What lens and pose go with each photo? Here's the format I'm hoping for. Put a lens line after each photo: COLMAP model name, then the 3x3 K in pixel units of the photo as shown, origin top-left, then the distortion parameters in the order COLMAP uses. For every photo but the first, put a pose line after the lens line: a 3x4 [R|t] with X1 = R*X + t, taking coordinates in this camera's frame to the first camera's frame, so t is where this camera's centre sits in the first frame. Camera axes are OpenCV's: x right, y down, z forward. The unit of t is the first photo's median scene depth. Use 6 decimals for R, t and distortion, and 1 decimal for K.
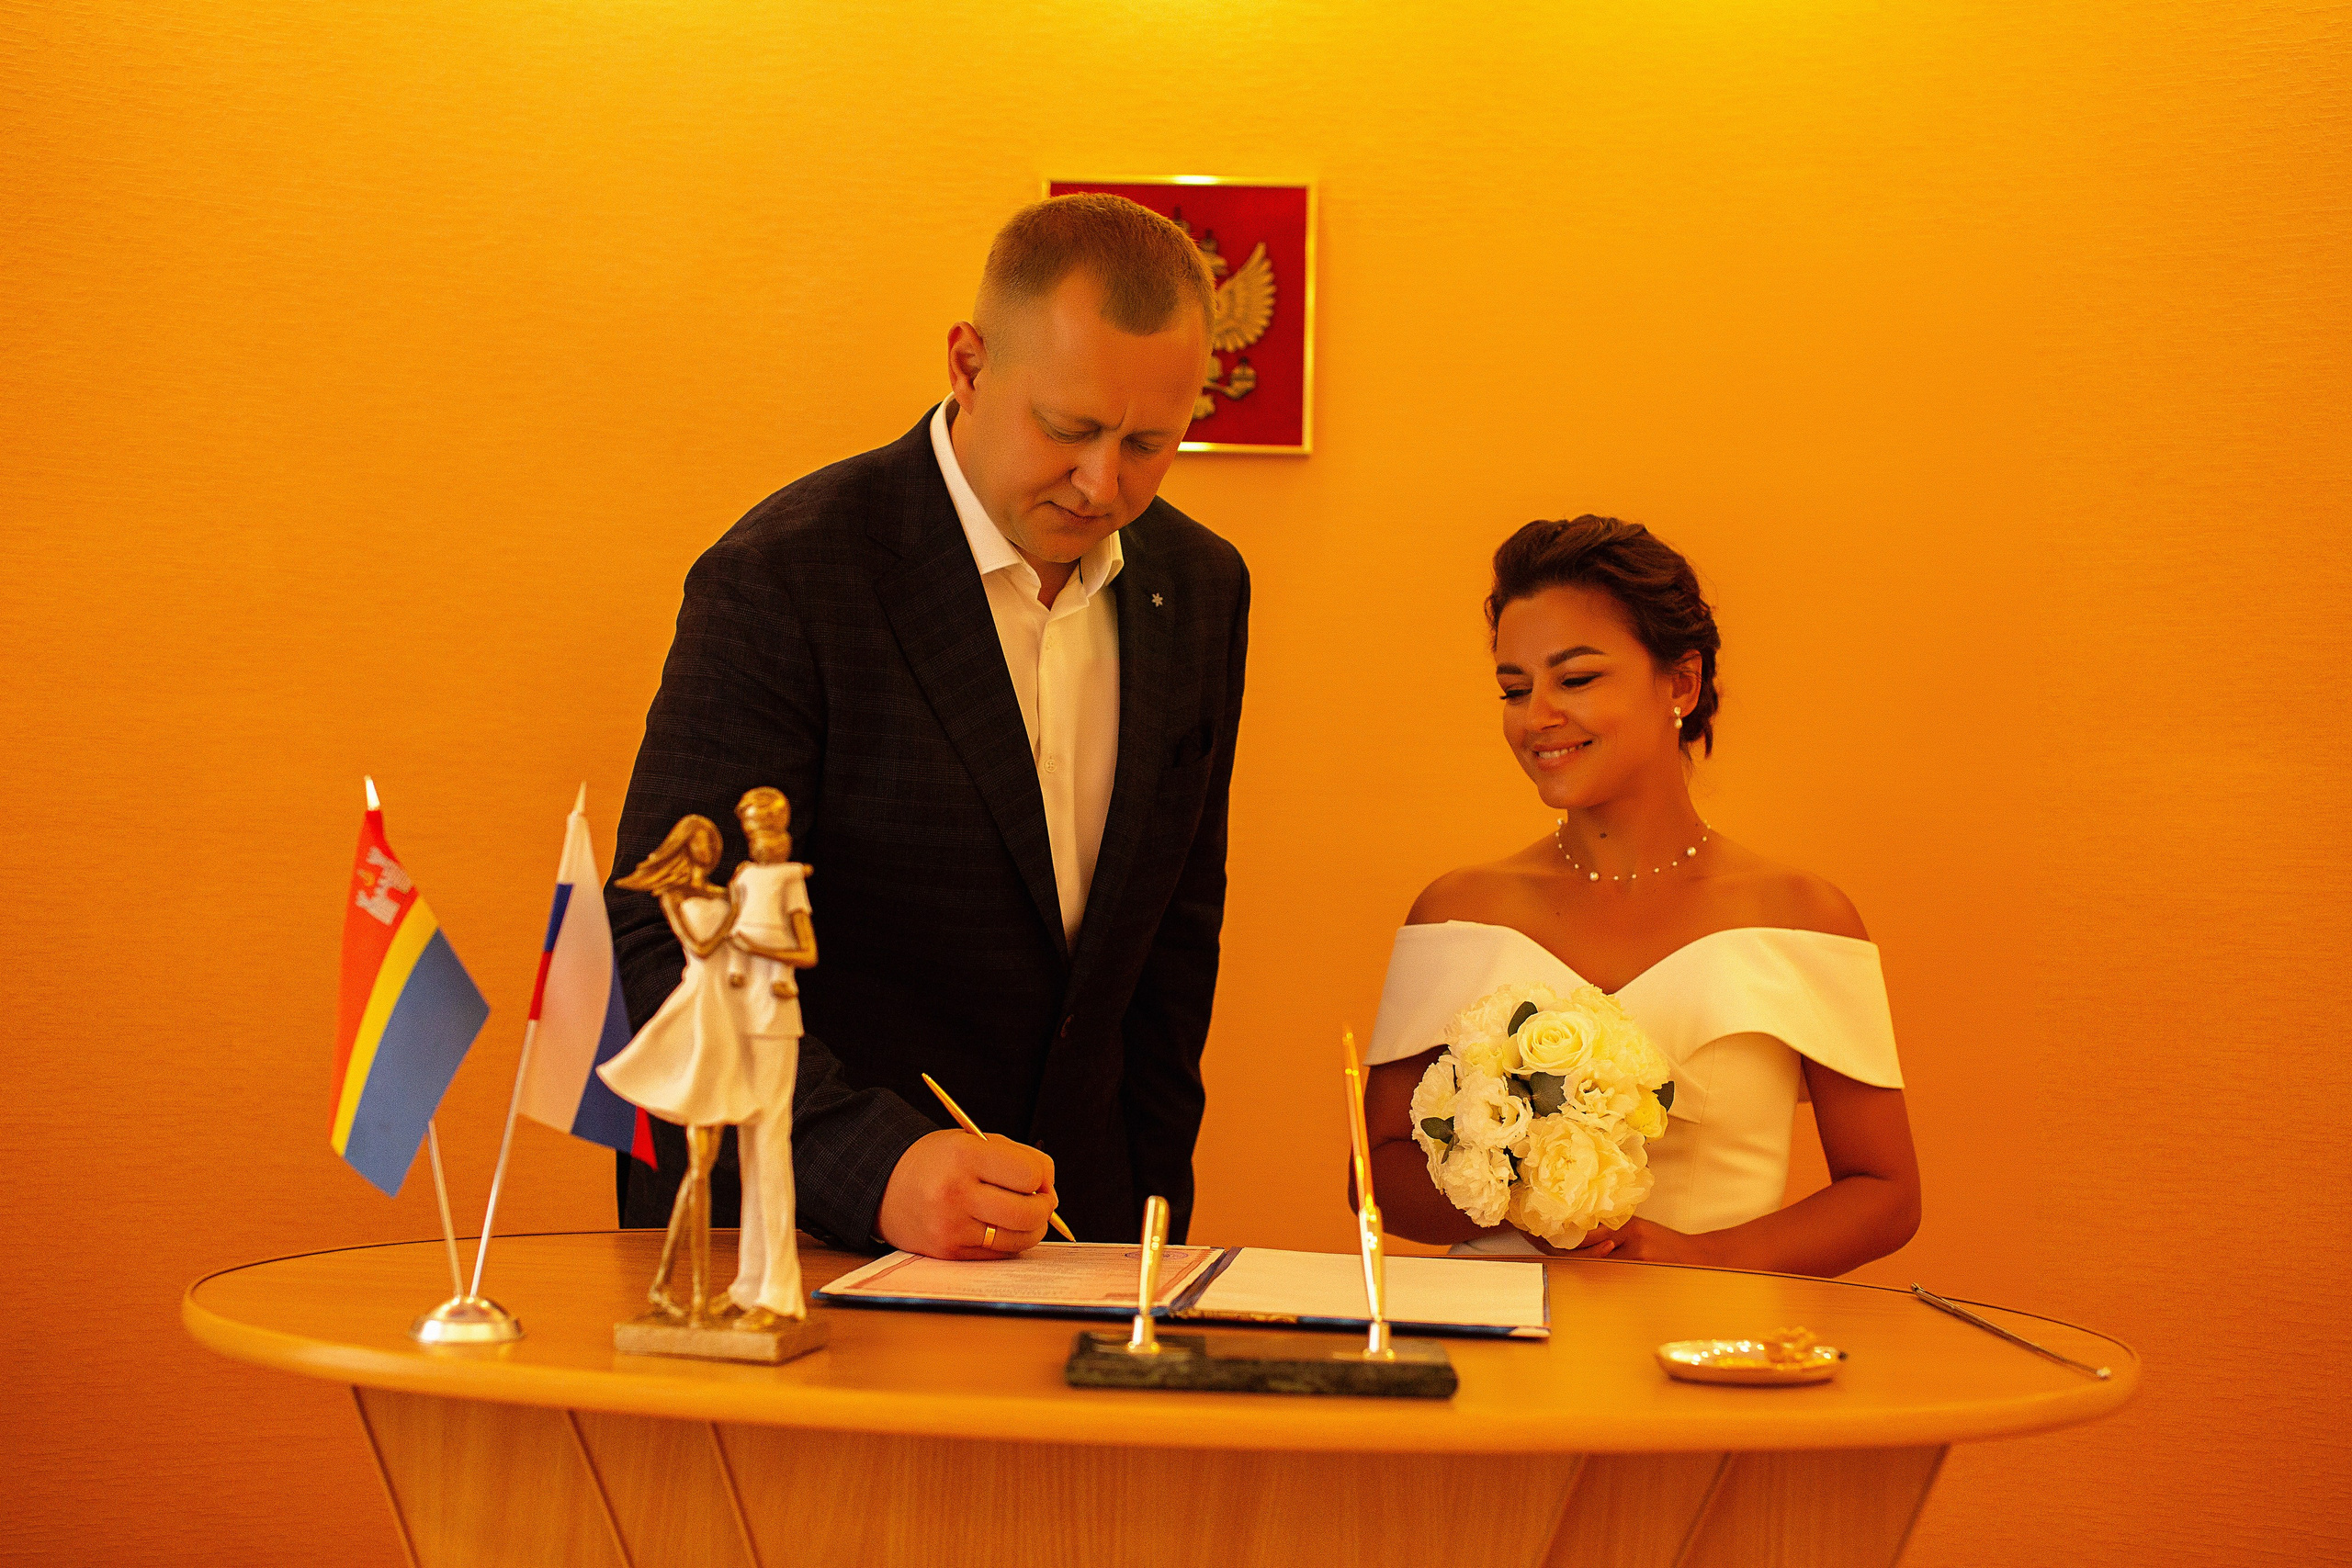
lens RADIAL K [[3194.7, 0, 1176.0], [0, 3194.7, 784.0], [0, 0, 1]] dist [-0.148784, 0.321920]
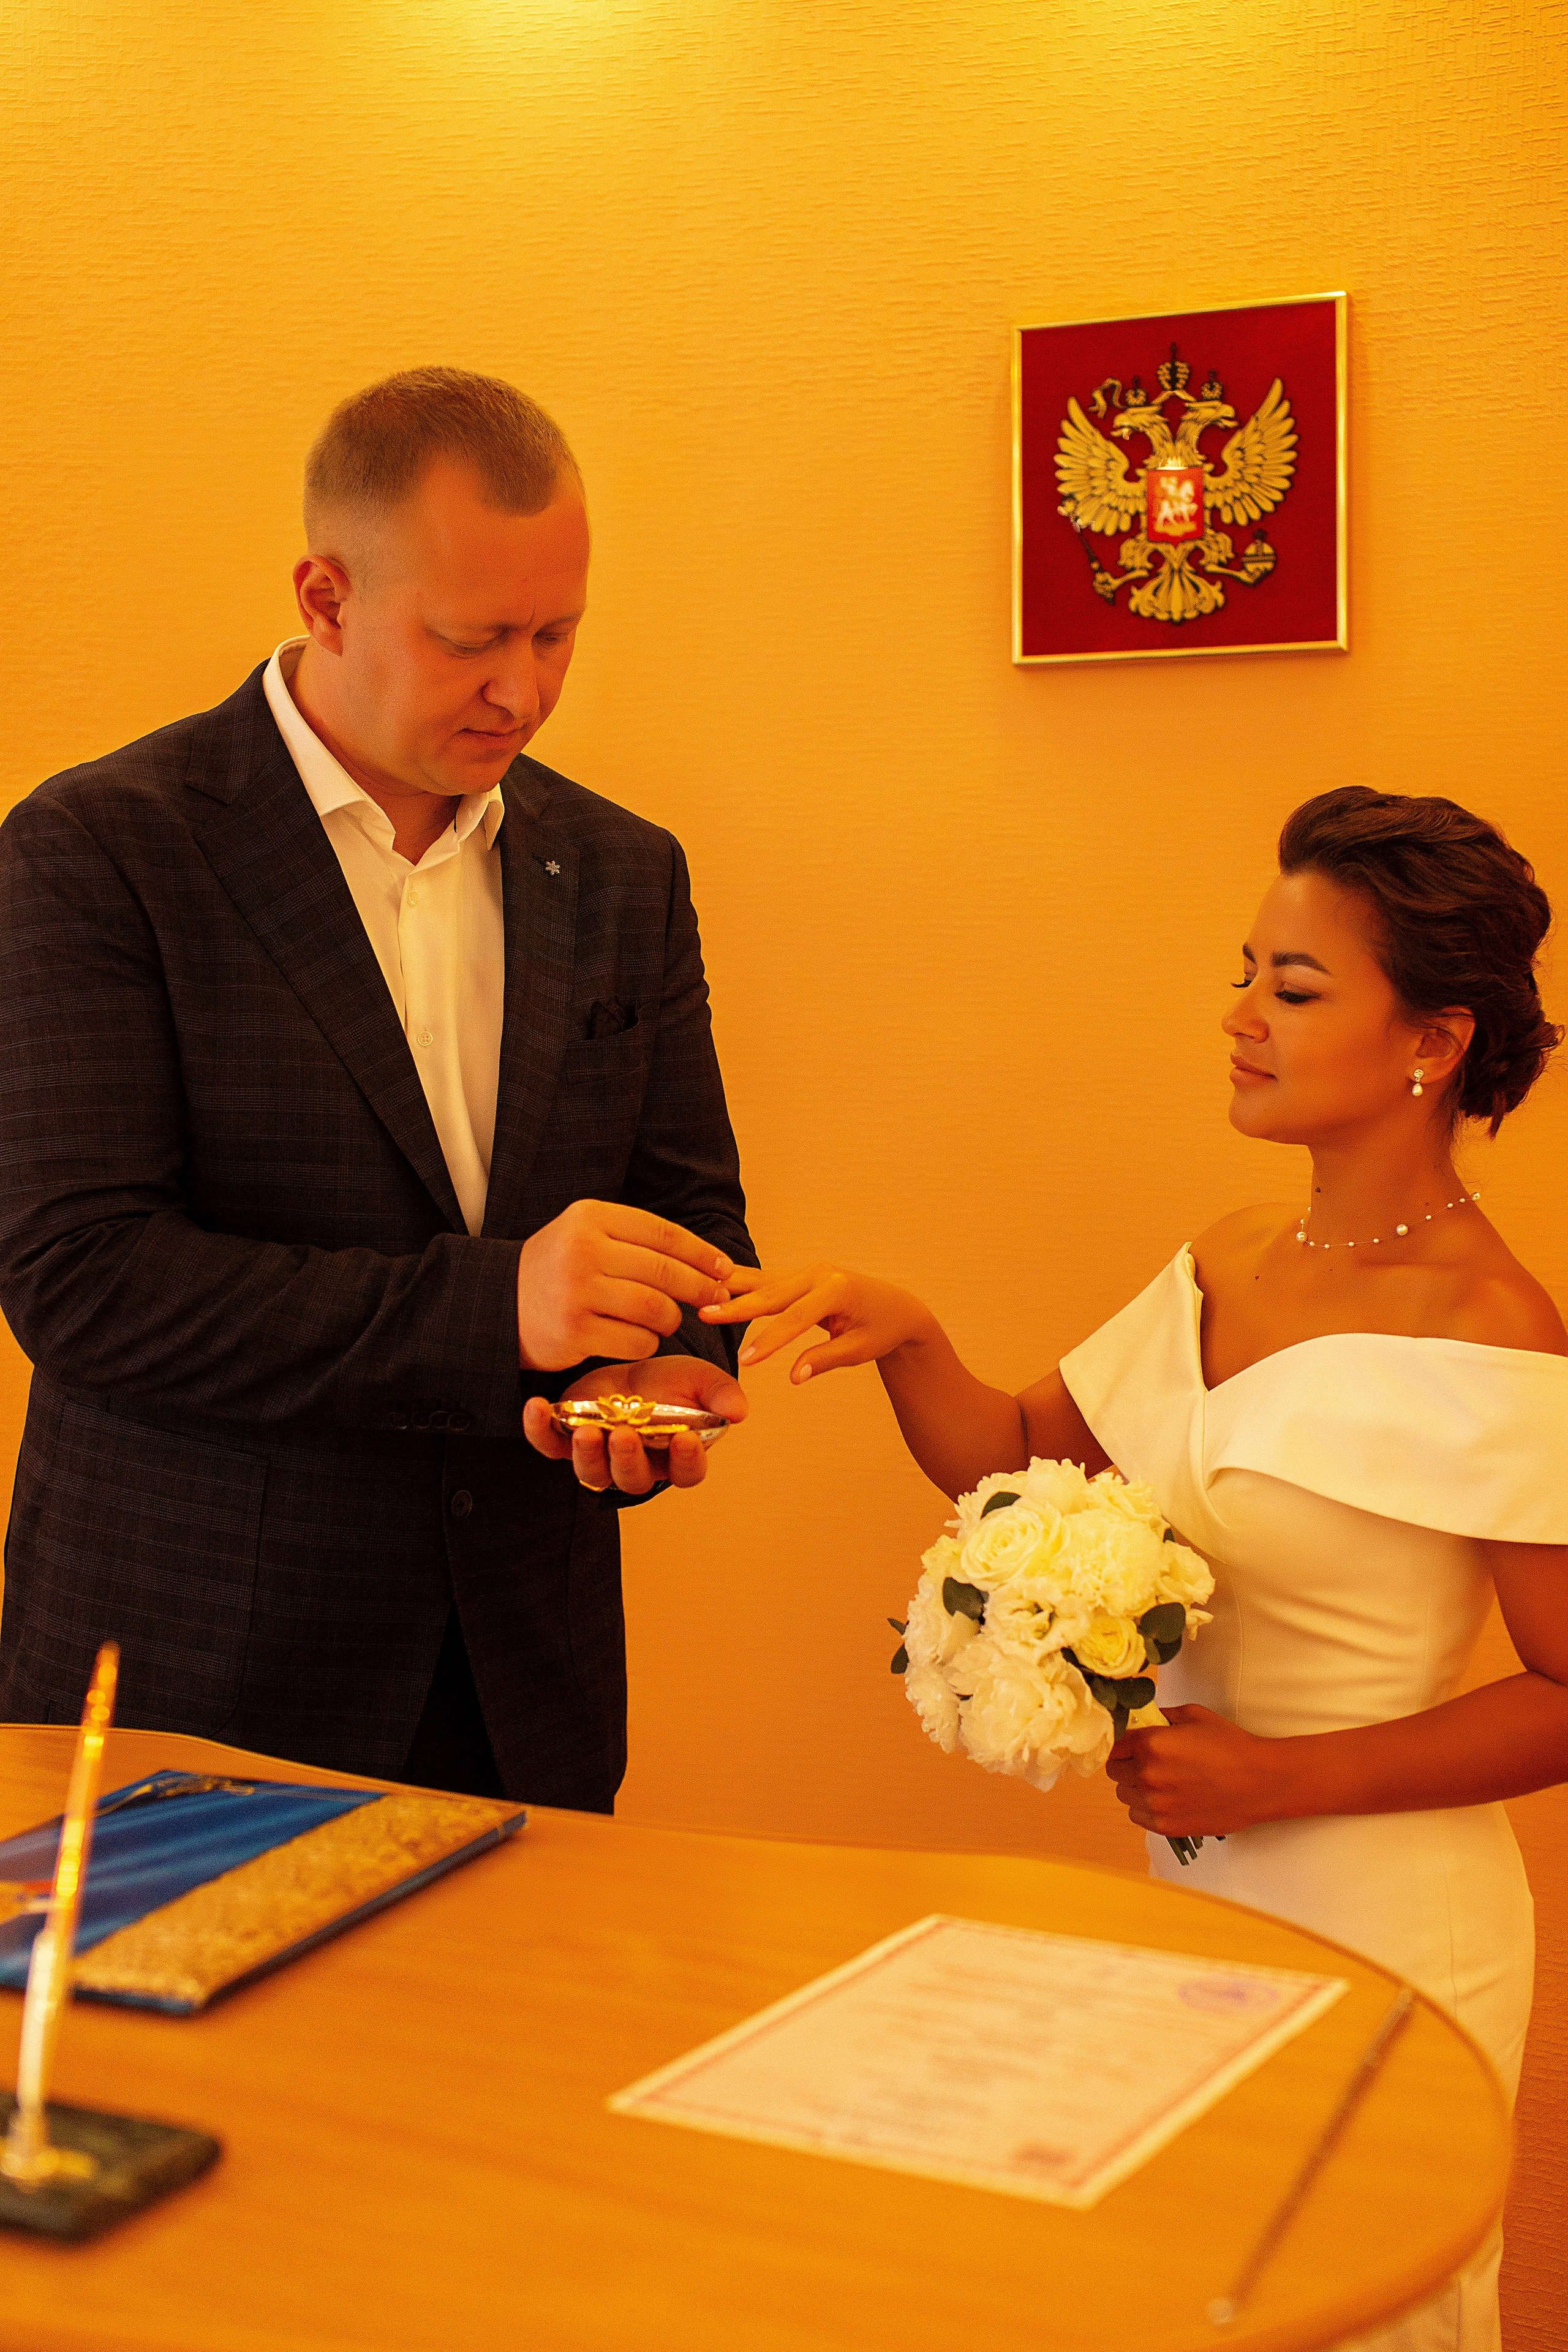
lens RADIAL K [[3195.0, 0, 784.0], [0, 3195.0, 1176.0], [0, 0, 1]] dist [-0.148784, 0.321920]
pose [[0.908348, -0.001257, -0.418214, 0.470026], [0.036890, 0.996338, 0.077130, -0.078487], [0.416585, -0.085489, 0.905068, 0.453178]]
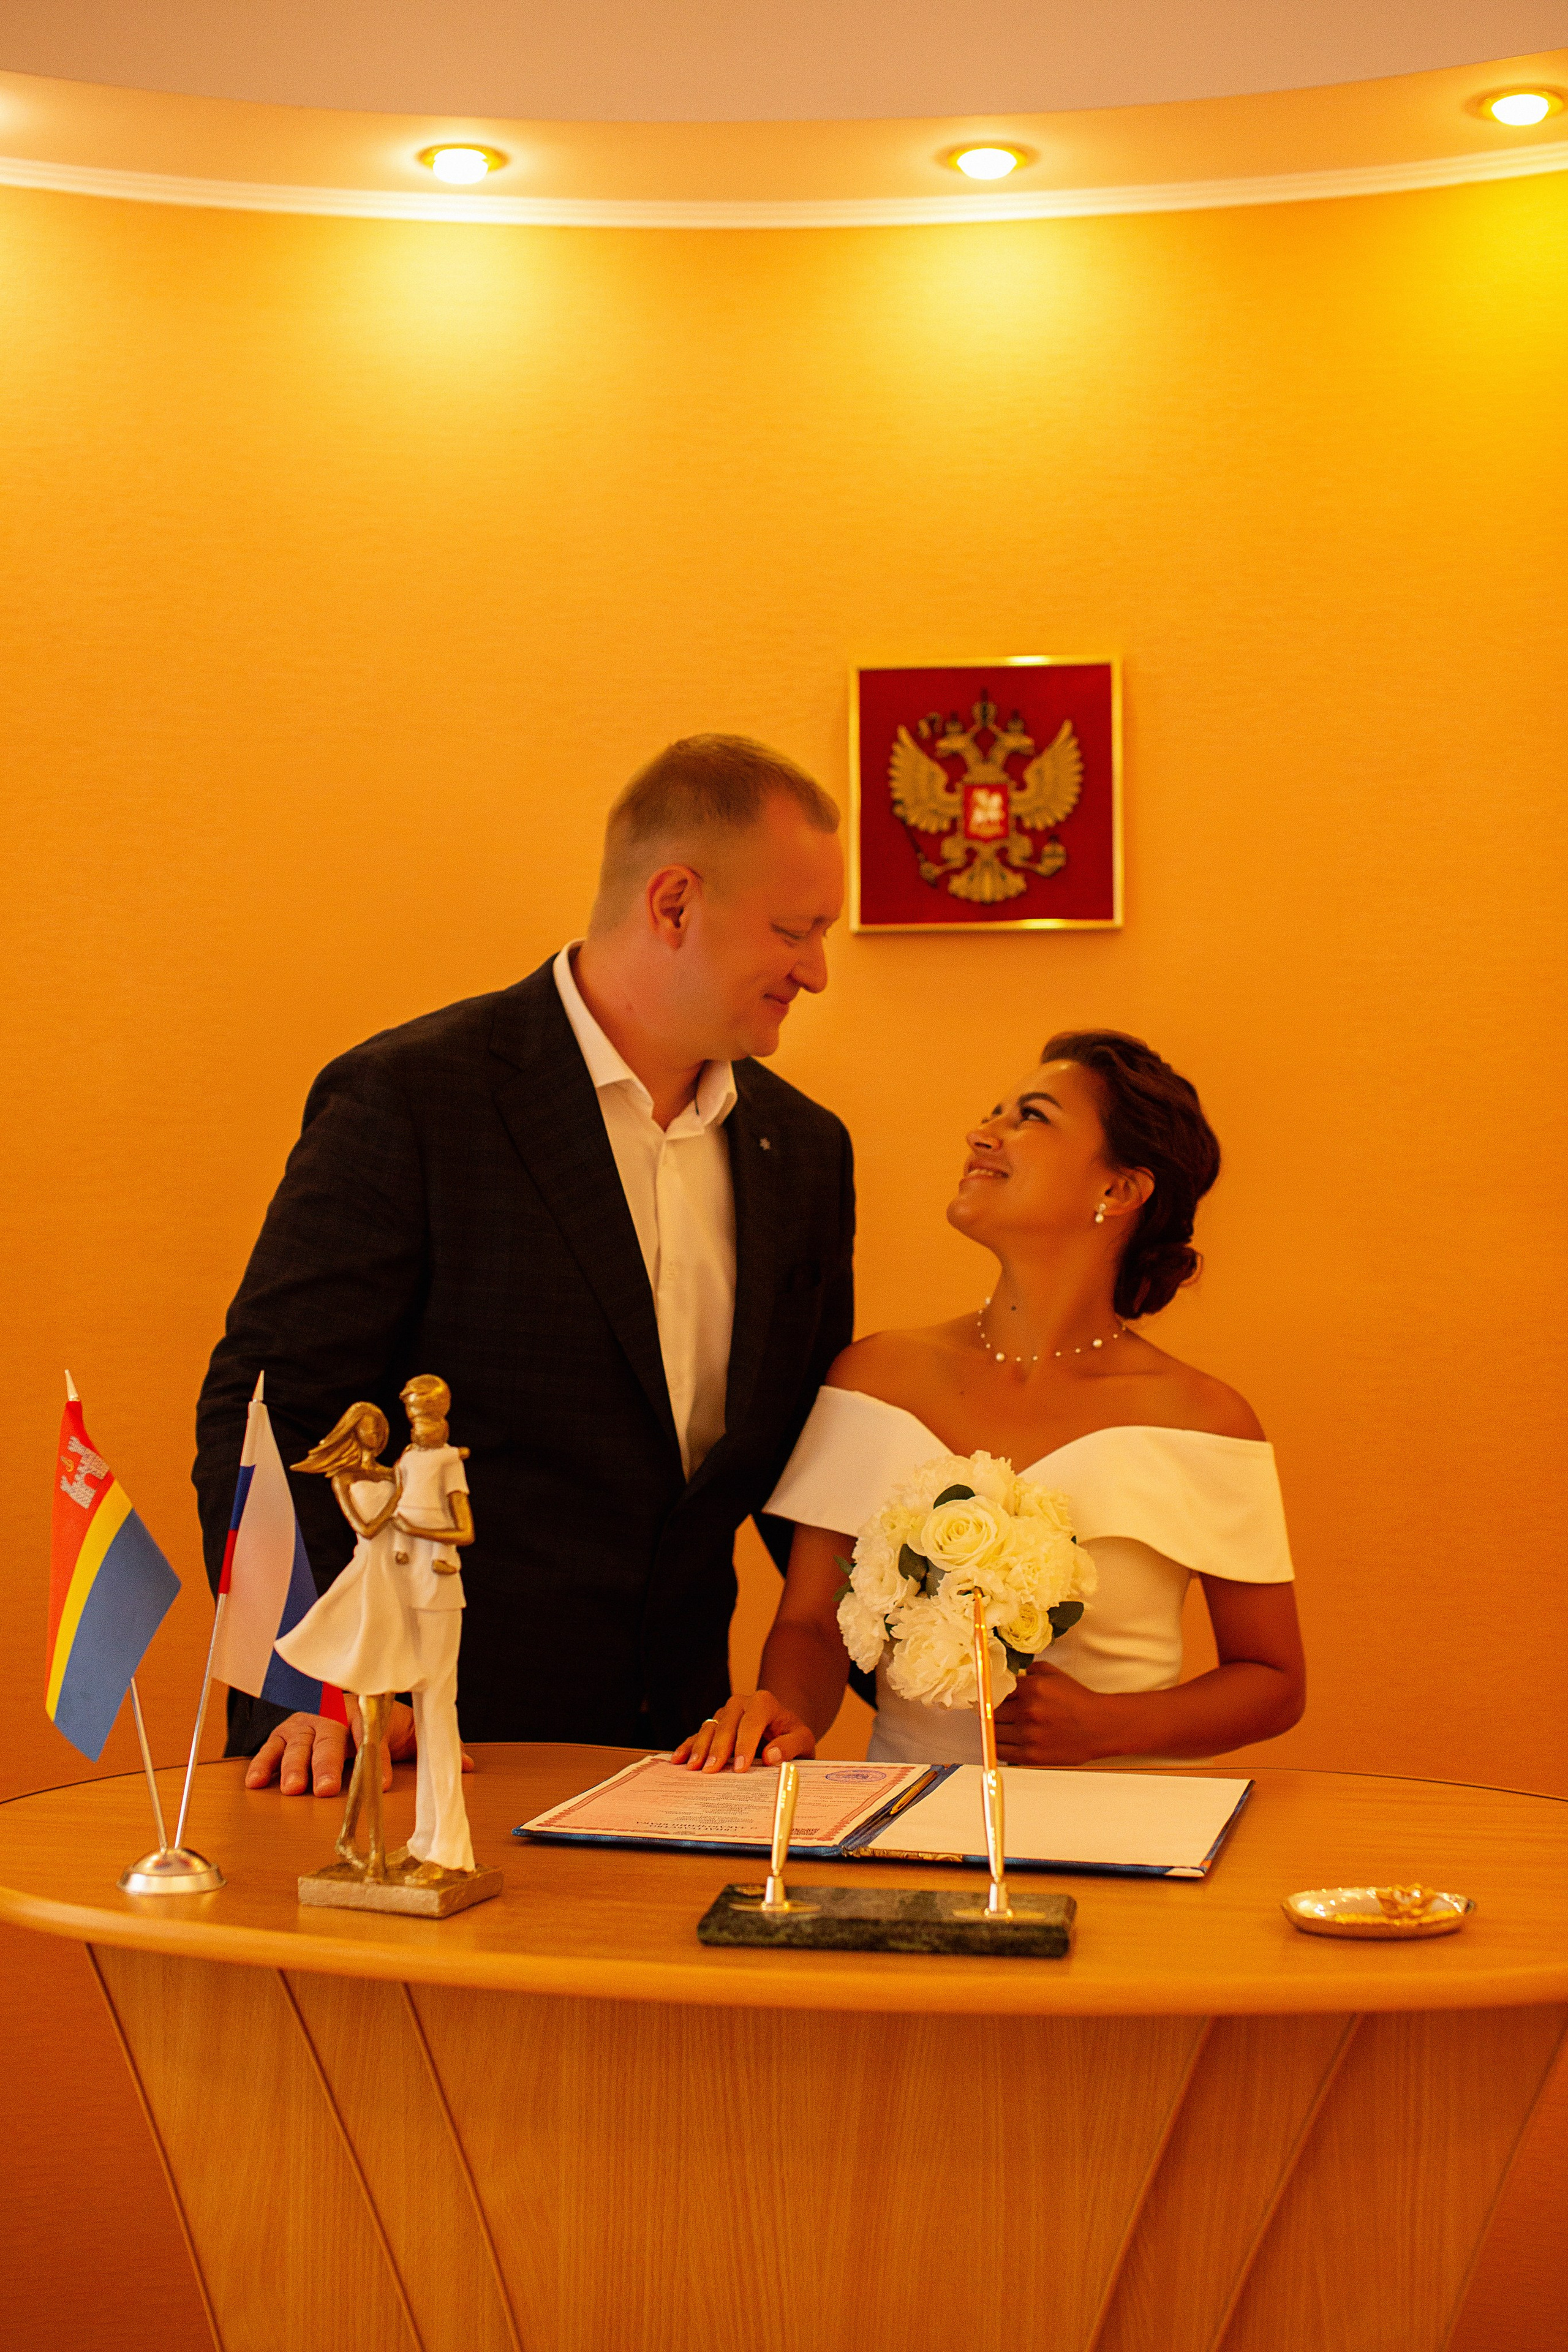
lens RADIAL K [[3195.0, 0, 784.0], [0, 3195.0, 1176.0], [0, 0, 1]] dist [-0.148784, 0.321920]
pose [[0.990669, -0.027005, -0.133590, 0.134572], [0.028489, 0.999552, 0.009204, -0.072048], [0.133282, -0.012924, 0.990994, -0.040086]]
